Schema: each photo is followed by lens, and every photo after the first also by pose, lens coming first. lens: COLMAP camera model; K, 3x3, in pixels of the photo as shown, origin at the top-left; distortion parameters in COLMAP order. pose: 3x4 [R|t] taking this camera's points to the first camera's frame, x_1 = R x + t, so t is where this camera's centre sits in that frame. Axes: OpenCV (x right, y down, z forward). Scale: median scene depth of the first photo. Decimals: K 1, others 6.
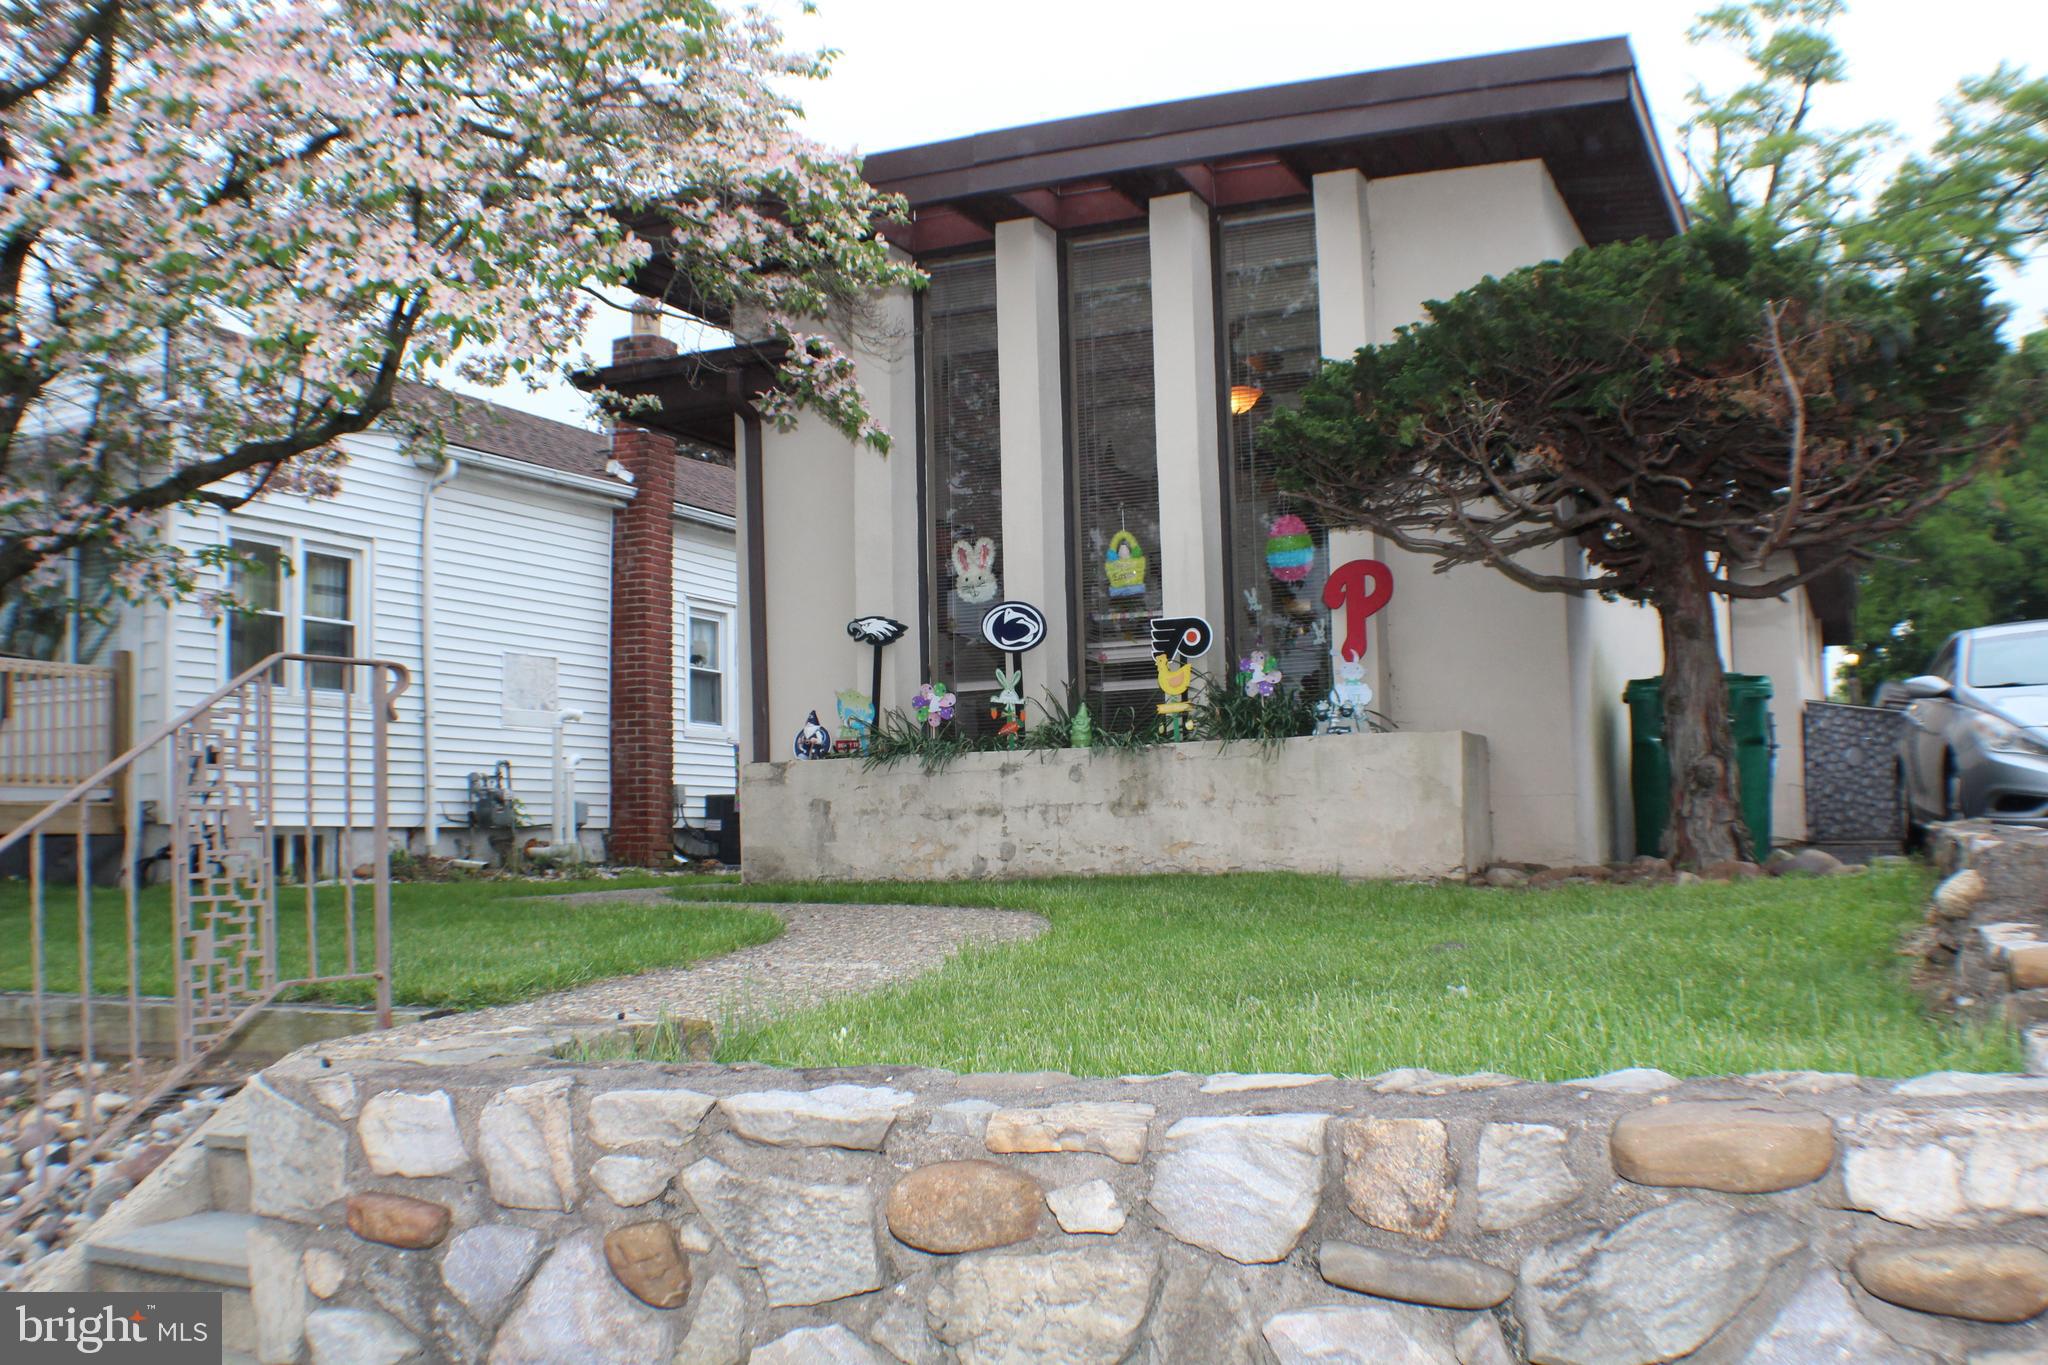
lens RADIAL K [[2052.0, 0, 1024.0], [0, 2052.0, 682.5], [0, 0, 1]] dist [0.002466, -0.007873]
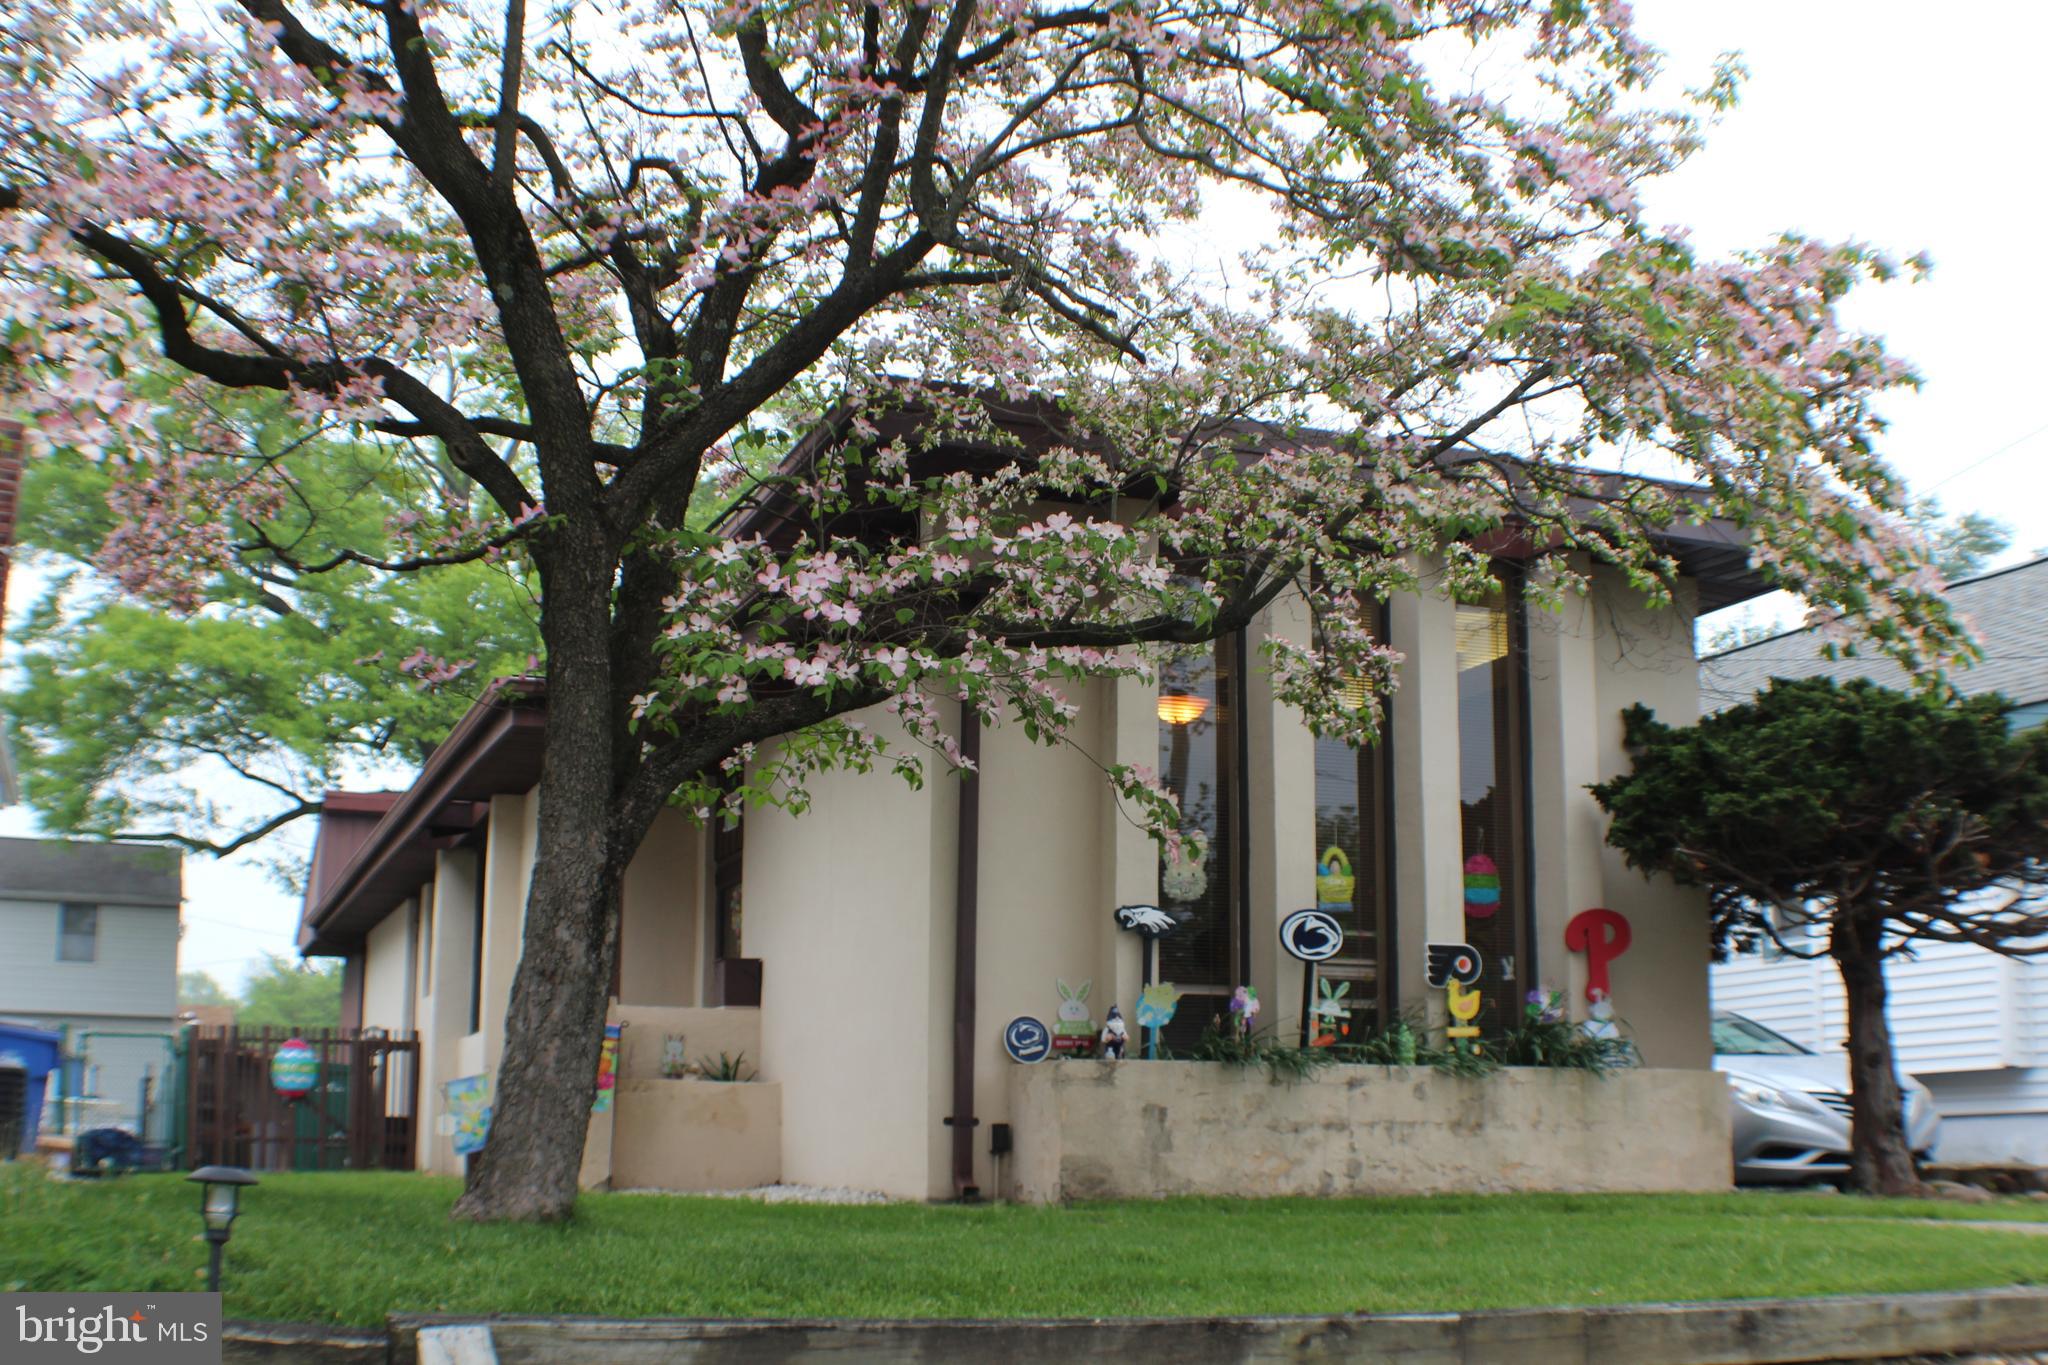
lens RADIAL K [[2368.3, 0, 1024.0], [0, 2368.3, 682.5], [0, 0, 1]] dist [-0.007346, -0.519701]
pose [[0.724317, 0.167458, 0.668822, -0.843046], [-0.079904, 0.983908, -0.159815, 0.043601], [-0.684822, 0.062315, 0.726041, 0.255778]]
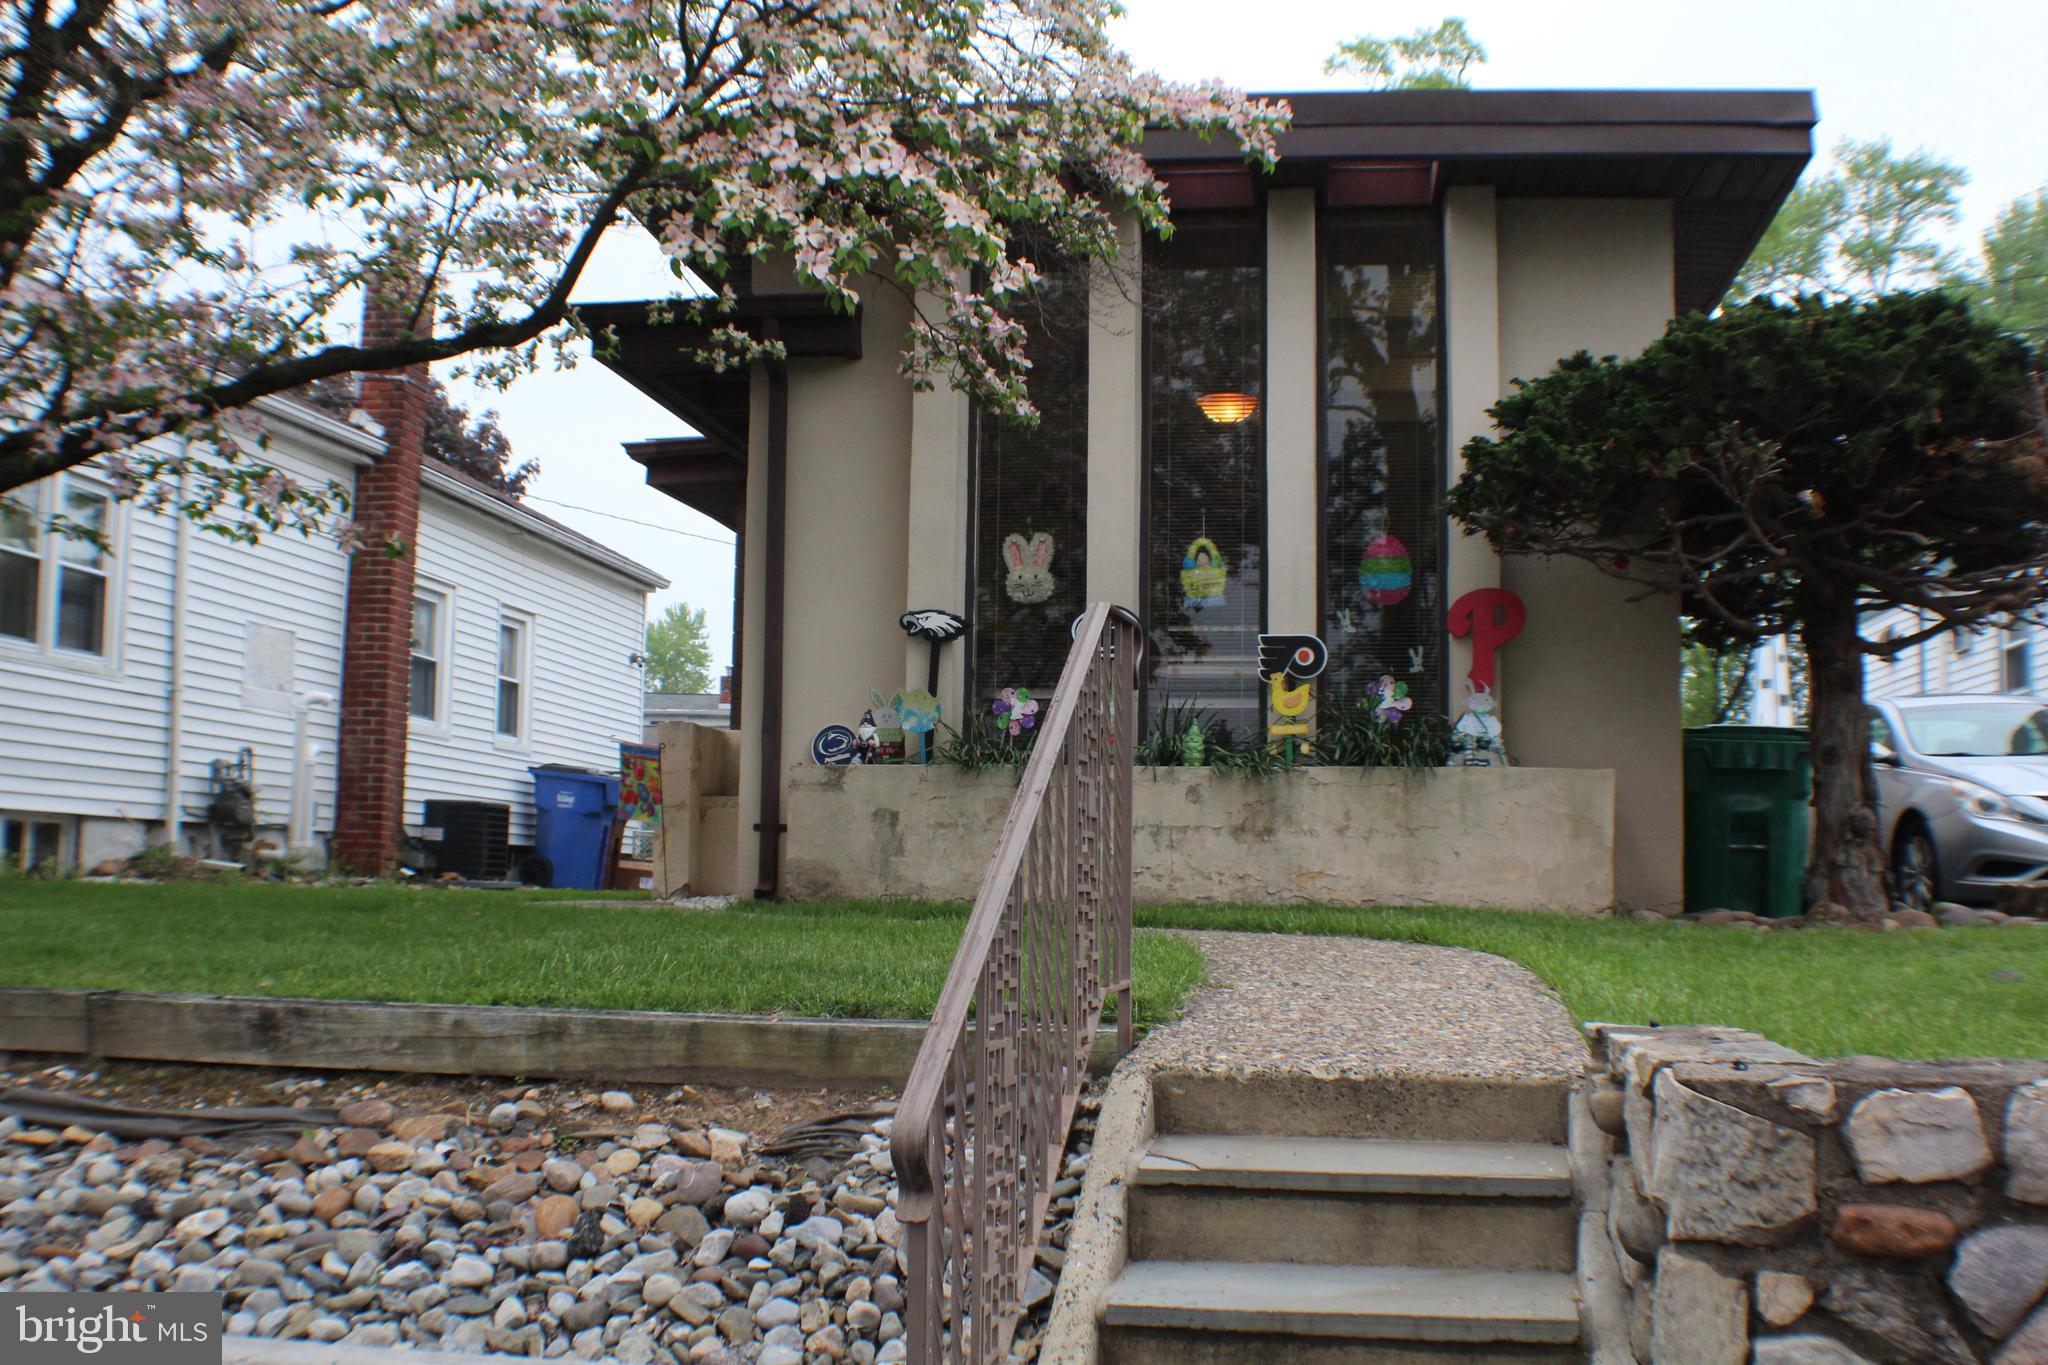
lens RADIAL K [[2222.0, 0, 1024.0], [0, 2222.0, 682.5], [0, 0, 1]] dist [-0.037916, 0.006106]
pose [[0.965911, 0.062699, 0.251168, -0.279342], [-0.059407, 0.998020, -0.020674, 0.017634], [-0.251966, 0.005048, 0.967723, 0.039450]]
